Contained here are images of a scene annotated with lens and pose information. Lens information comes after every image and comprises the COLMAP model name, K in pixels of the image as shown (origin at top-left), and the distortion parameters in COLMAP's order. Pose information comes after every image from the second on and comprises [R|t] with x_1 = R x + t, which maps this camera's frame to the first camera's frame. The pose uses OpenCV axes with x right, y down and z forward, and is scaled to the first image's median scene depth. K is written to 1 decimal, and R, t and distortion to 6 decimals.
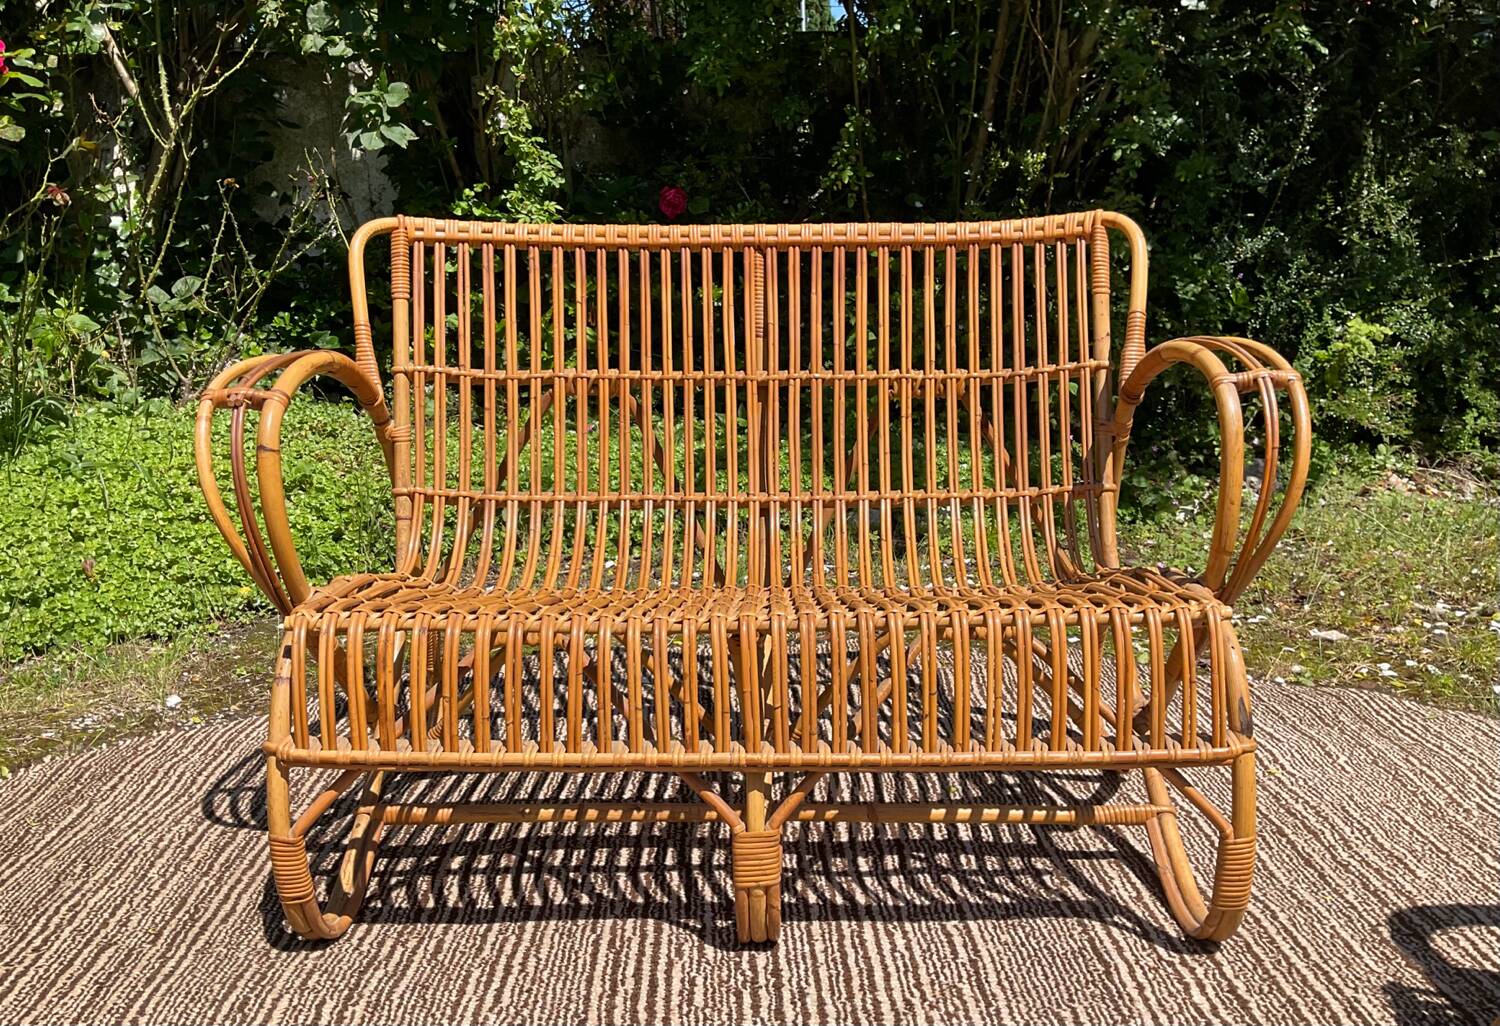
lens RADIAL K [[1291.8, 0, 750.0], [0, 1291.8, 513.0], [0, 0, 1]] dist [0.051874, -0.101212]
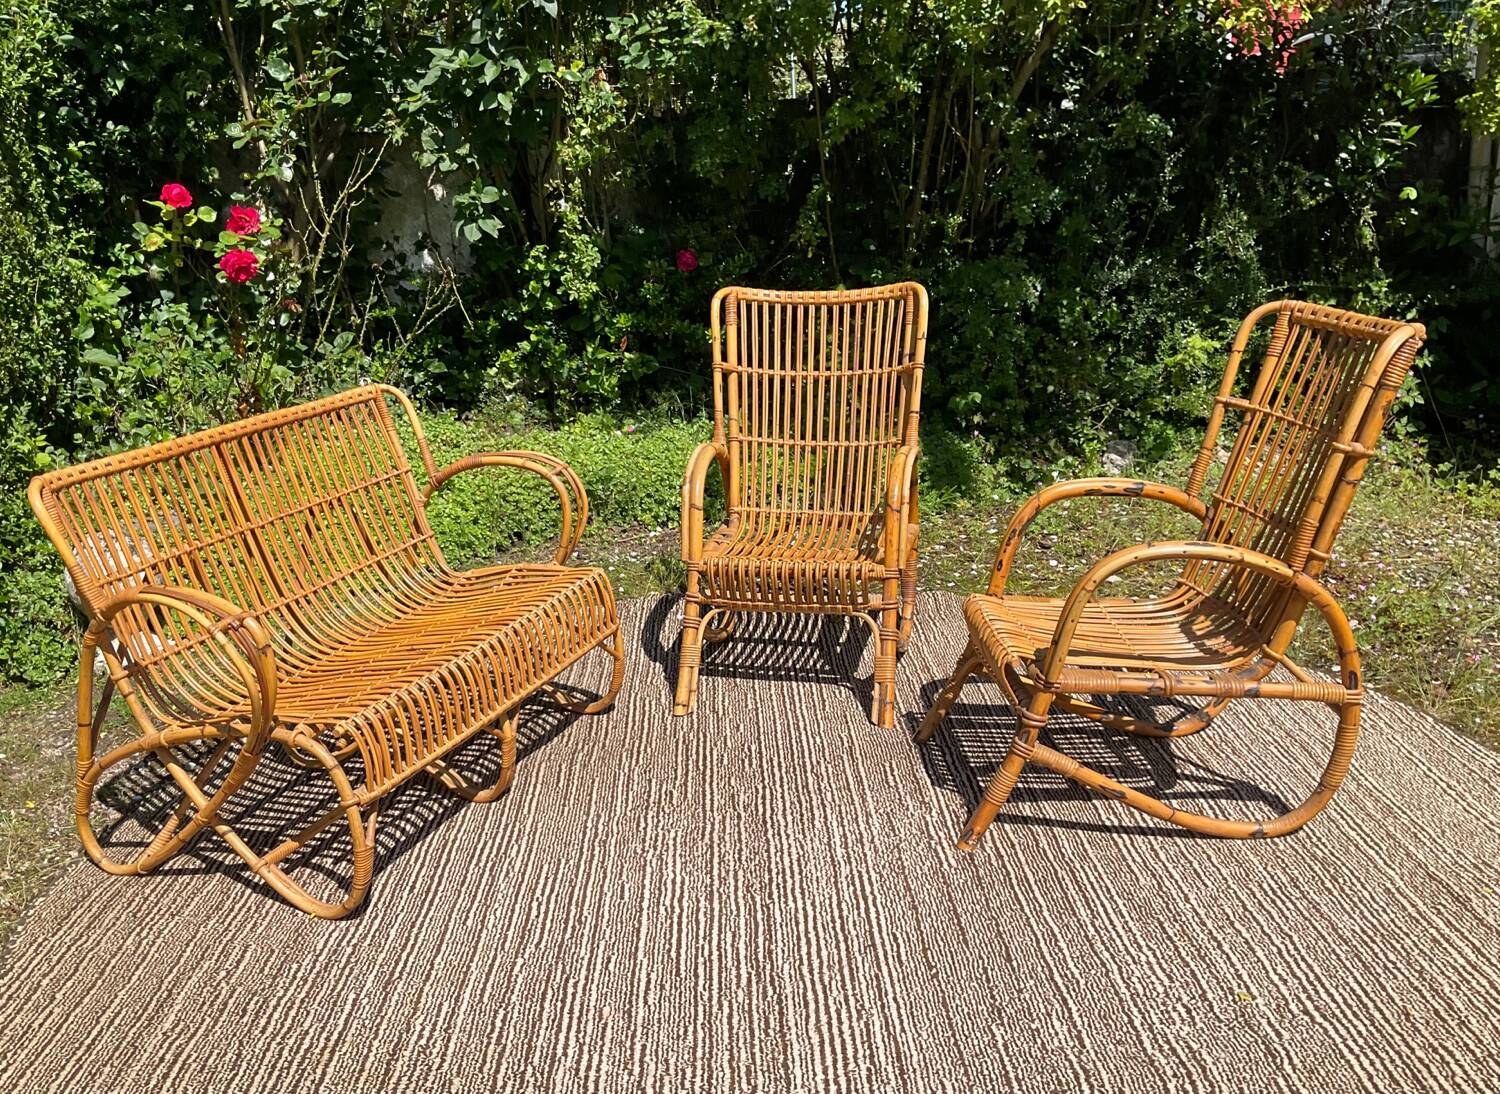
lens RADIAL K [[1332.9, 0, 716.5], [0, 1332.9, 603.0], [0, 0, 1]] dist [0.071544, -0.135585]
pose [[0.999266, -0.017857, -0.033901, 0.023952], [0.022282, 0.990597, 0.134987, -0.153938], [0.031172, -0.135643, 0.990267, -0.919939]]
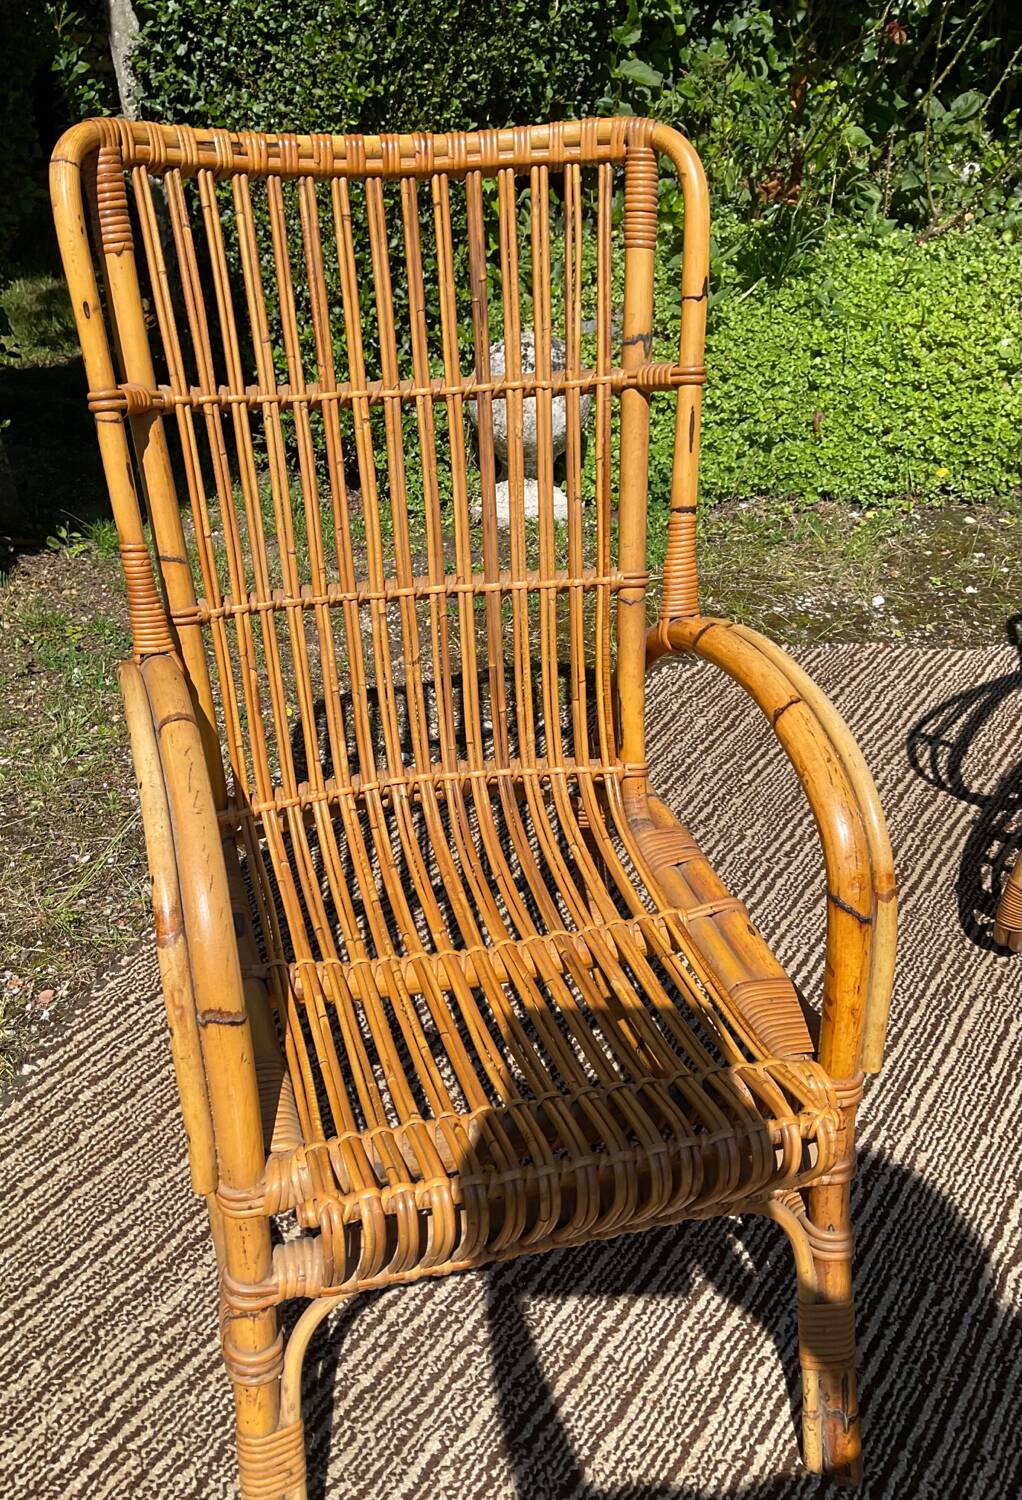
lens RADIAL K [[1259.5, 0, 458.4], [0, 1259.5, 754.3], [0, 0, 1]] dist [0.089904, -0.191022]
pose [[0.789341, 0.387628, -0.476115, -0.192417], [-0.160460, 0.878783, 0.449436, -0.221357], [0.592616, -0.278361, 0.755858, -0.112546]]
